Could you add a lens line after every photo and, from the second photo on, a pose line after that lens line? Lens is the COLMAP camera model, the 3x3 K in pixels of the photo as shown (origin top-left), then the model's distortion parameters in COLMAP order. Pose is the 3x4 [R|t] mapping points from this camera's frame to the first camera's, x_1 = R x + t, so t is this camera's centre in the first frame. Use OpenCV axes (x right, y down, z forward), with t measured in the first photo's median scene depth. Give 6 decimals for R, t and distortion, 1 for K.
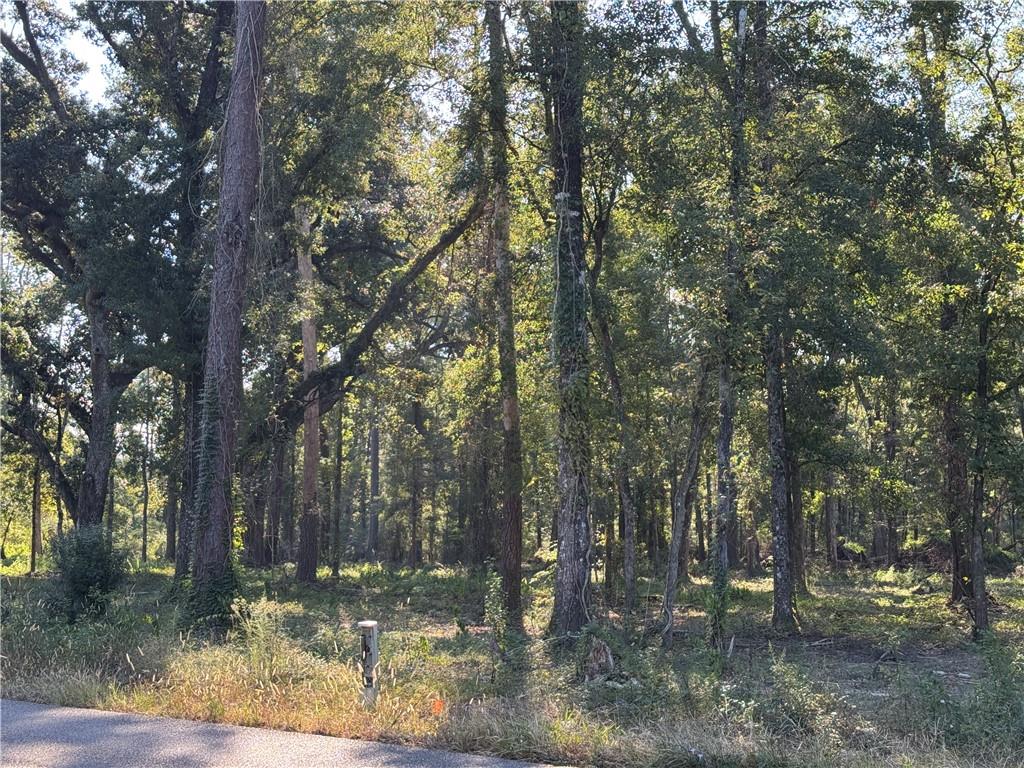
lens RADIAL K [[1407.5, 0, 501.3], [0, 1407.5, 381.2], [0, 0, 1]] dist [0.105254, 0.000000]
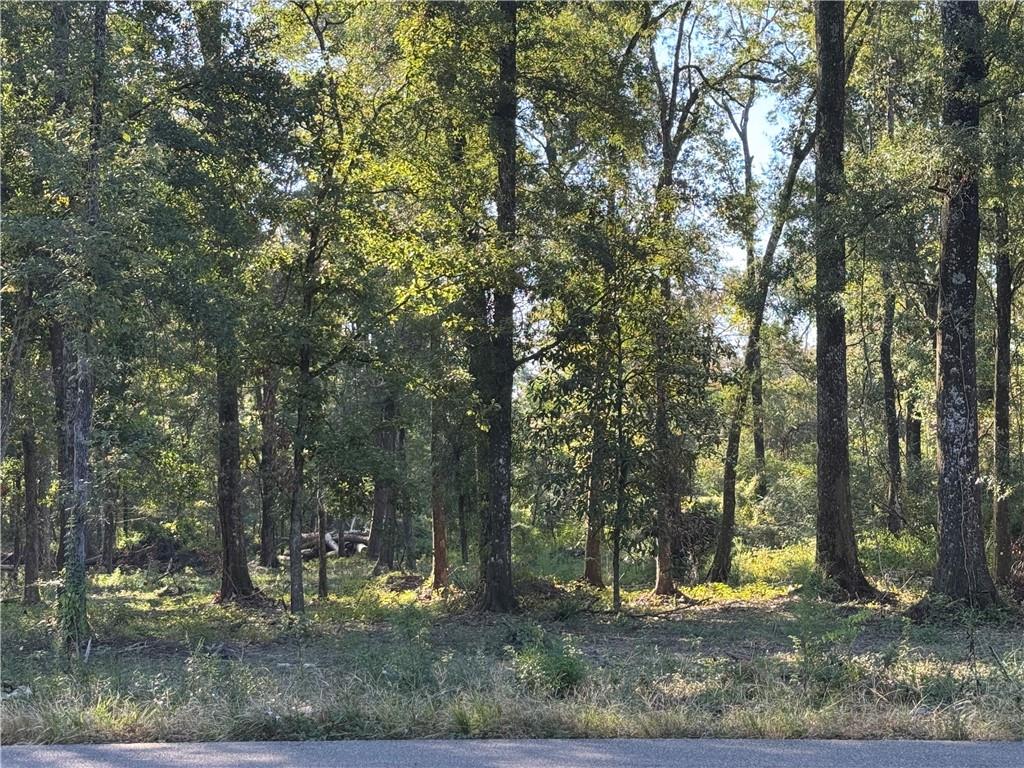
lens RADIAL K [[1769.5, 0, 505.3], [0, 1769.5, 391.3], [0, 0, 1]] dist [0.119467, 0.000000]
pose [[0.873742, 0.011552, 0.486252, -0.109559], [-0.024749, 0.999479, 0.020727, -0.003587], [-0.485759, -0.030144, 0.873573, -0.072769]]
